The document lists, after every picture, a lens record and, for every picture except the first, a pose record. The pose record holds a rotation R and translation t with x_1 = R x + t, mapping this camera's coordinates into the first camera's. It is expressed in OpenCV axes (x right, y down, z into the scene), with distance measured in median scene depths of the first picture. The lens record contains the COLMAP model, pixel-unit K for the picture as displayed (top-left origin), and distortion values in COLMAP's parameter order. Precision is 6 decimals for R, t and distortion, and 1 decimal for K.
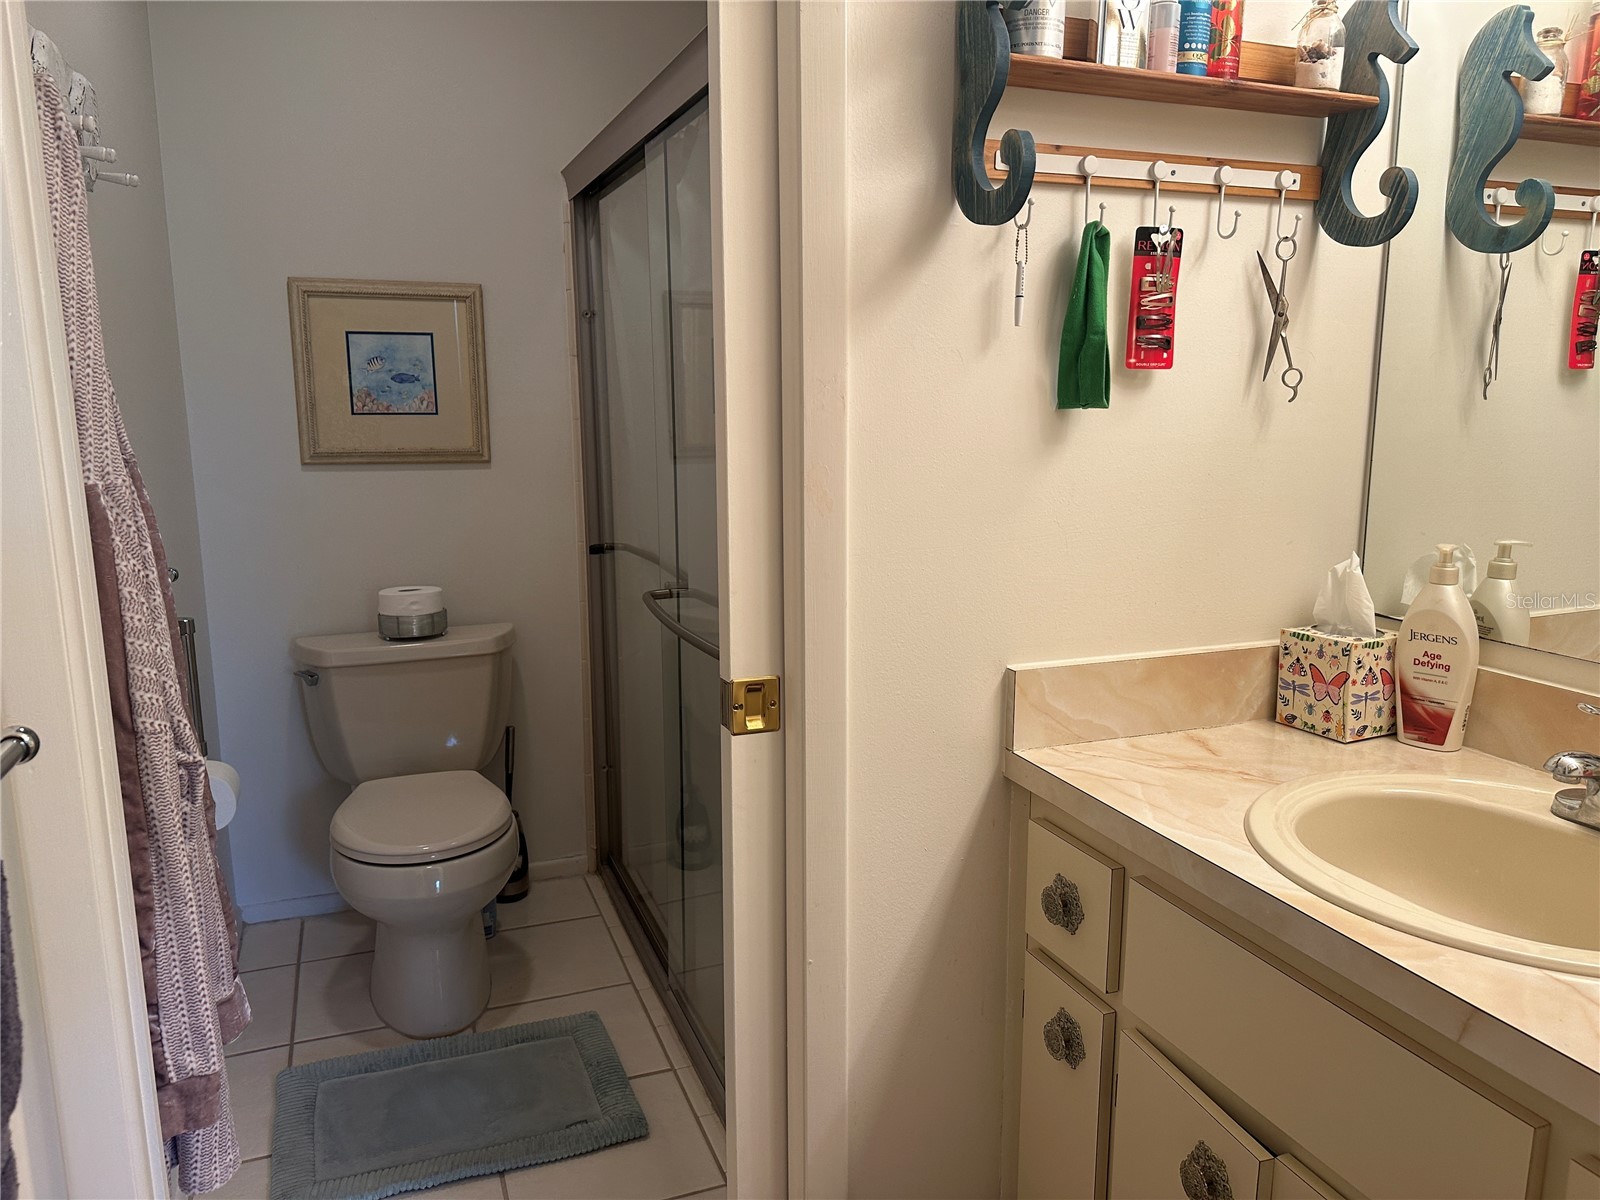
lens RADIAL K [[1115.3, 0, 794.6], [0, 1115.3, 599.8], [0, 0, 1]] dist [0.091122, -0.114130]
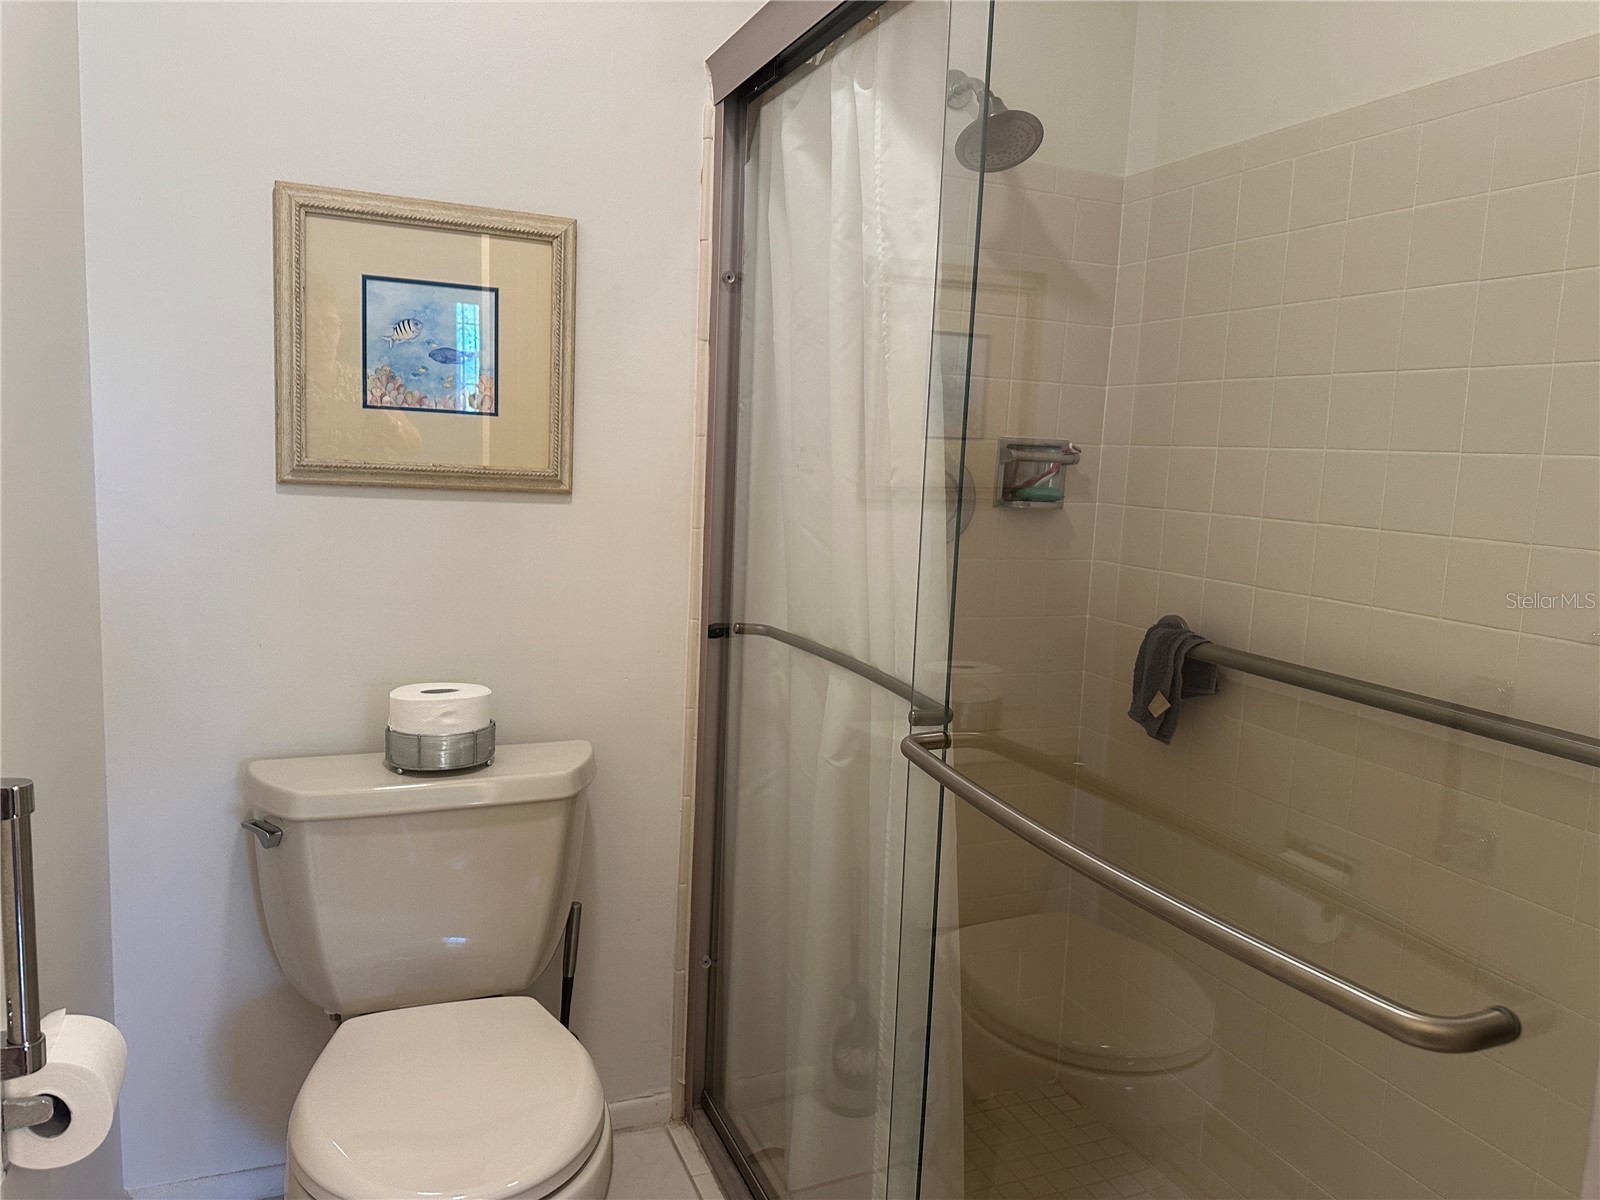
lens RADIAL K [[1115.3, 0, 805.6], [0, 1115.3, 601.3], [0, 0, 1]] dist [0.091122, -0.114130]
pose [[0.998421, 0.045491, 0.032944, -0.158953], [-0.043931, 0.997947, -0.046605, -0.037093], [-0.034996, 0.045085, 0.998370, 0.361246]]
